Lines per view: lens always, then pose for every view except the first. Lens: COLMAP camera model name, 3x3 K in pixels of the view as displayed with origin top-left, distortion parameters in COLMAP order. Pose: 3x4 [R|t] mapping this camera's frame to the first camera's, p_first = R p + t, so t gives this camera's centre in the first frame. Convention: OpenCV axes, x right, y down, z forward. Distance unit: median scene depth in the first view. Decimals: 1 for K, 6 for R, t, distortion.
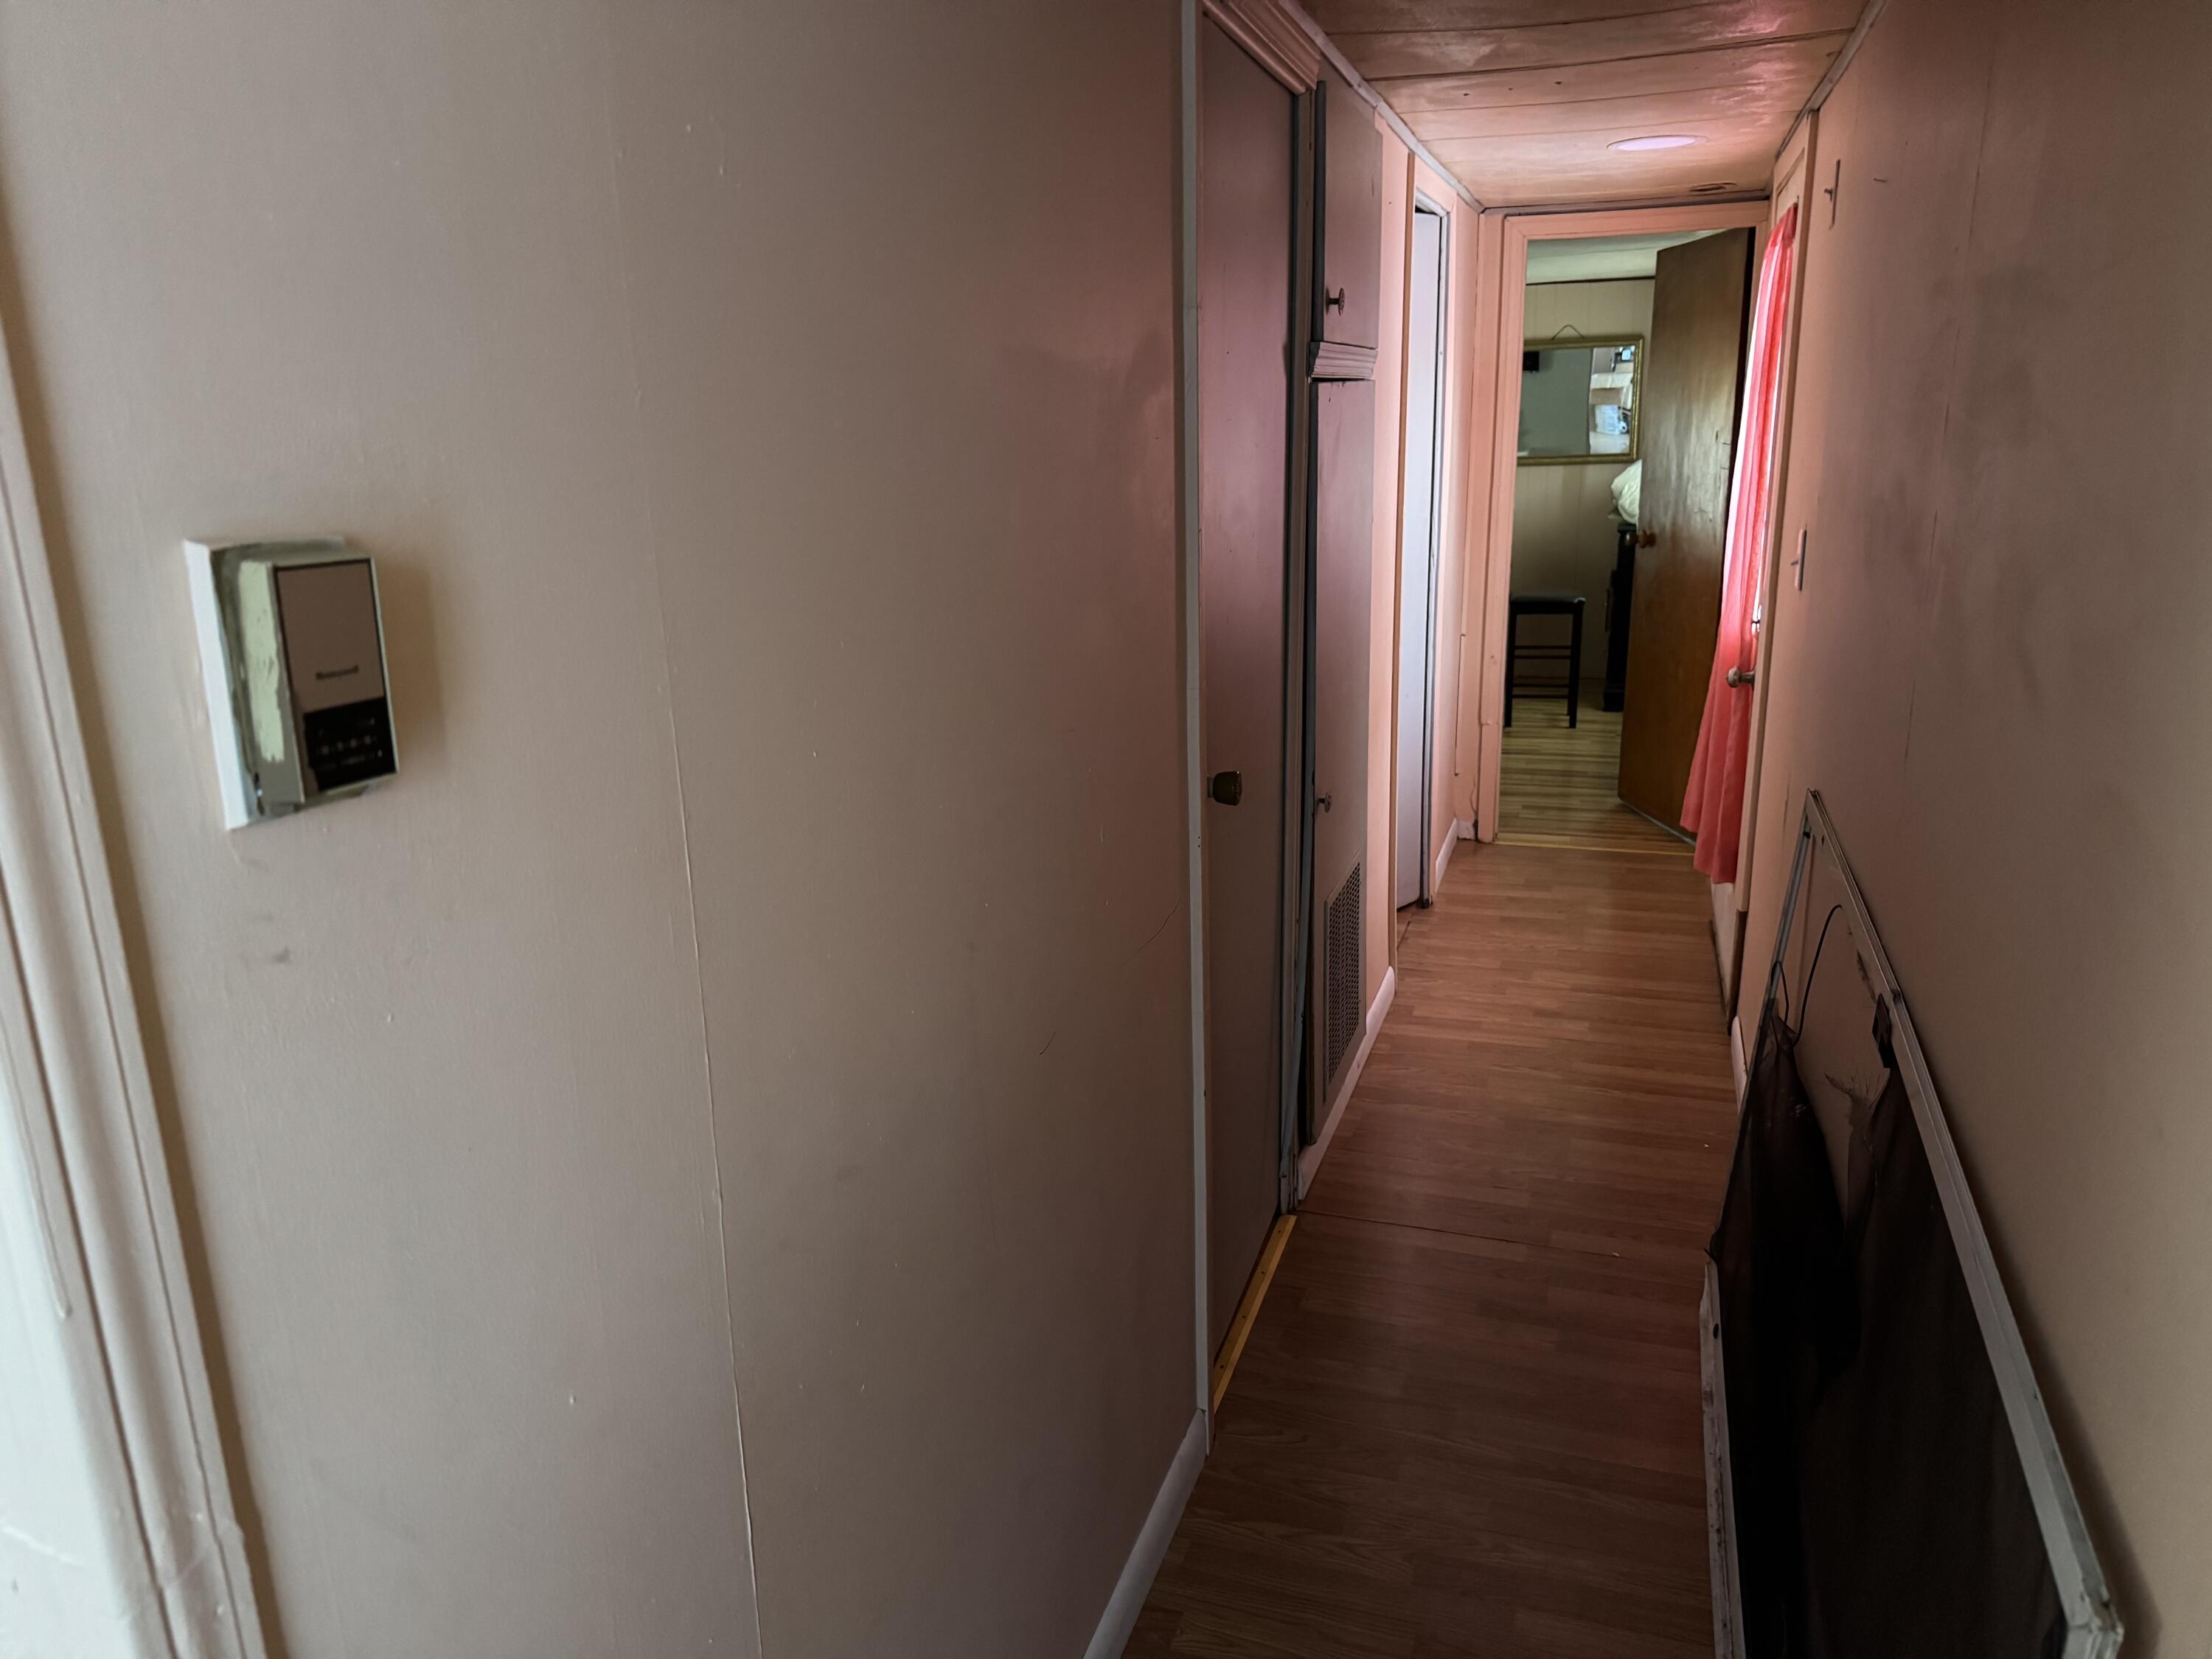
lens RADIAL K [[1571.3, 0, 1106.0], [0, 1571.3, 834.2], [0, 0, 1]] dist [0.022567, -0.004963]
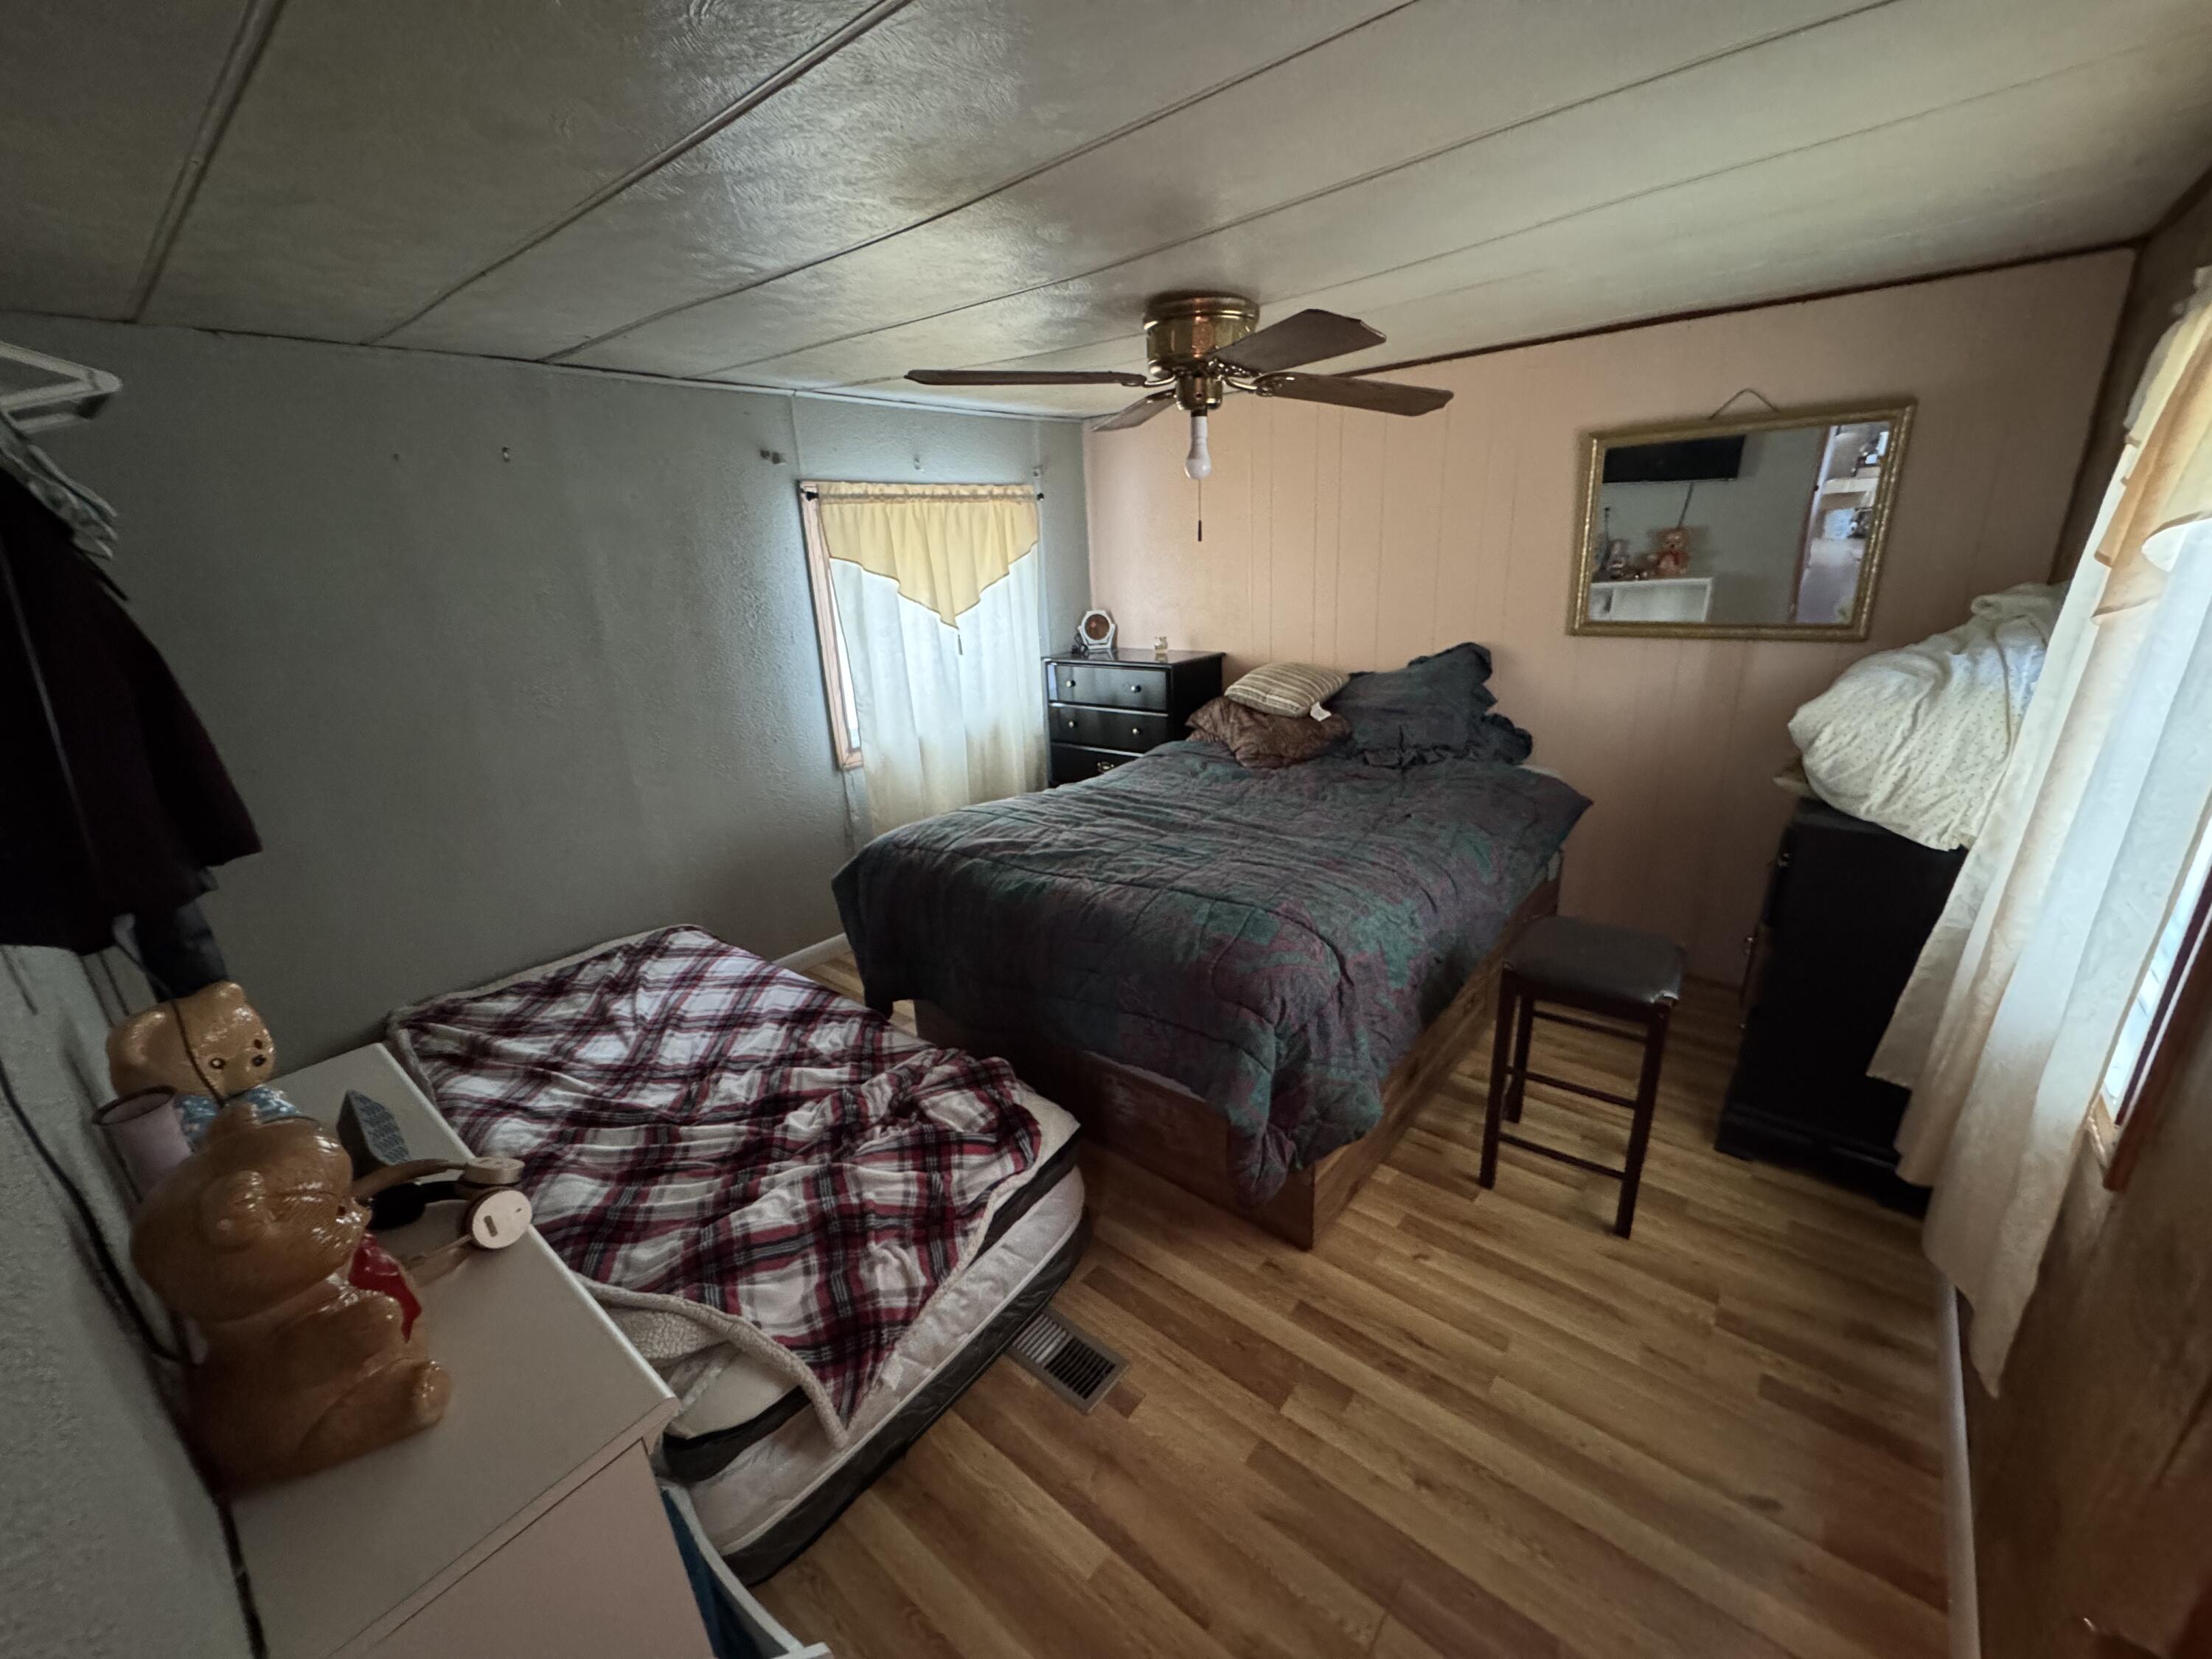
lens RADIAL K [[891.7, 0, 1104.7], [0, 891.7, 833.2], [0, 0, 1]] dist [-0.000961, 0.001465]
pose [[0.932230, 0.085467, -0.351628, 0.155773], [-0.061210, 0.994950, 0.079554, -0.134282], [0.356652, -0.052639, 0.932753, 0.466680]]
